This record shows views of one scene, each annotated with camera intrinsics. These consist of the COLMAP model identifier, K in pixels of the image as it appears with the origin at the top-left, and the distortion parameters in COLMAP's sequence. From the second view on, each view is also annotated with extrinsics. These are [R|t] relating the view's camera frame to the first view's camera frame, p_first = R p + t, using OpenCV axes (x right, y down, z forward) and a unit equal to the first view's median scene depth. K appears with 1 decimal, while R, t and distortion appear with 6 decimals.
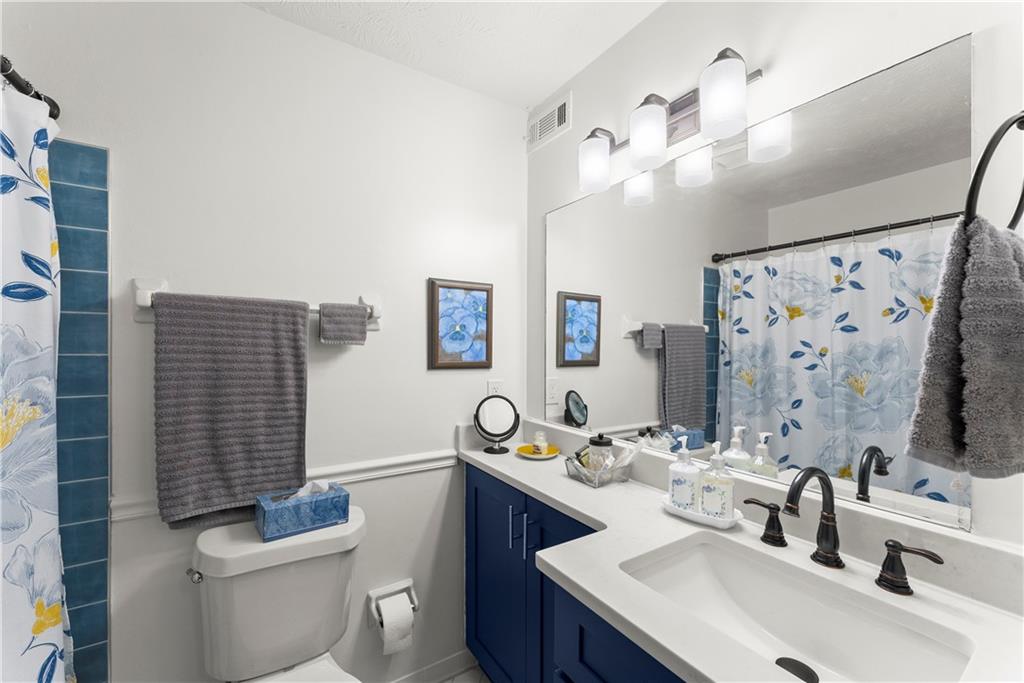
lens RADIAL K [[414.9, 0, 512.3], [0, 414.9, 346.9], [0, 0, 1]] dist [0.000598, -0.000022]
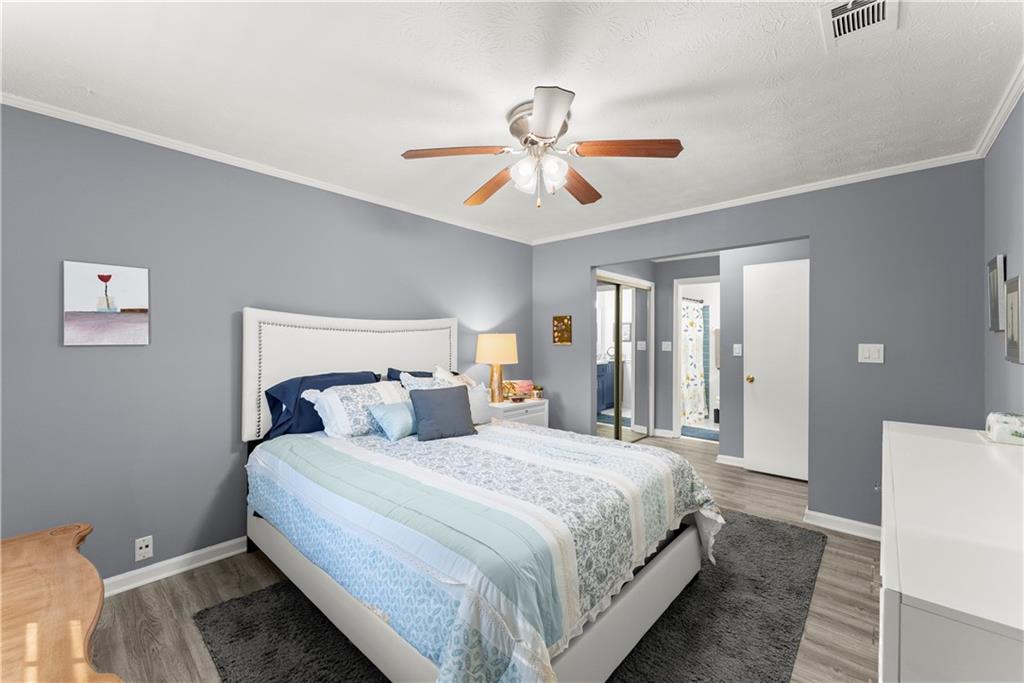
lens RADIAL K [[414.9, 0, 515.9], [0, 414.9, 339.9], [0, 0, 1]] dist [0.000598, -0.000022]
pose [[0.272036, 0.004410, -0.962277, 3.706886], [-0.001647, 0.999990, 0.004117, 0.004611], [0.962286, 0.000465, 0.272041, -3.052518]]
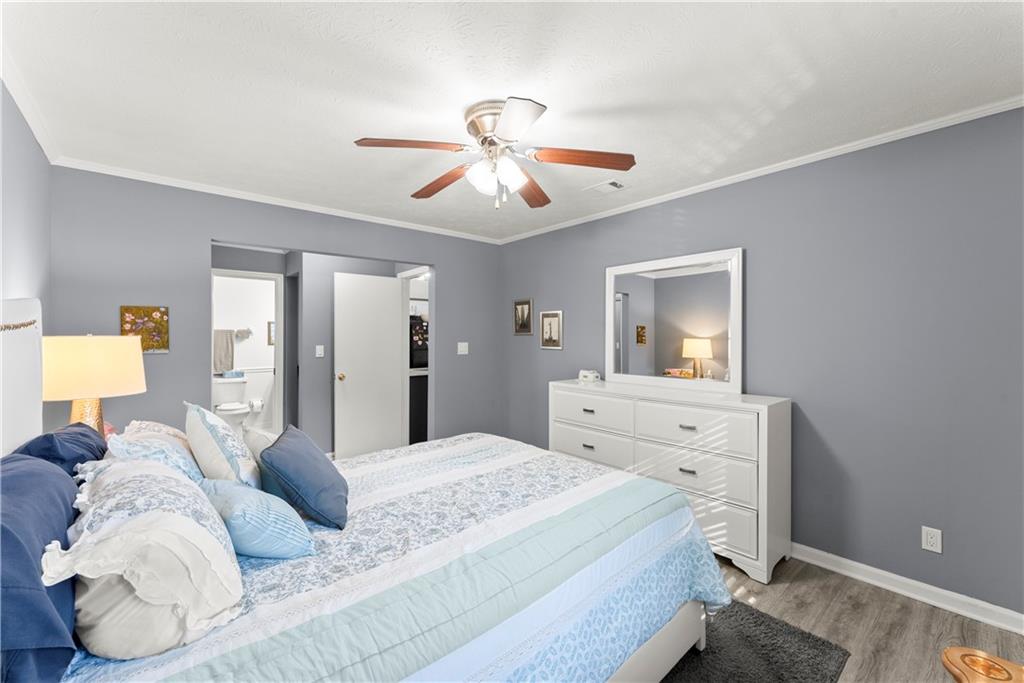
lens RADIAL K [[414.9, 0, 517.7], [0, 414.9, 333.6], [0, 0, 1]] dist [0.000598, -0.000022]
pose [[0.986633, -0.006045, 0.162848, 1.912824], [0.007095, 0.999958, -0.005864, -0.018931], [-0.162805, 0.006941, 0.986634, -4.172118]]
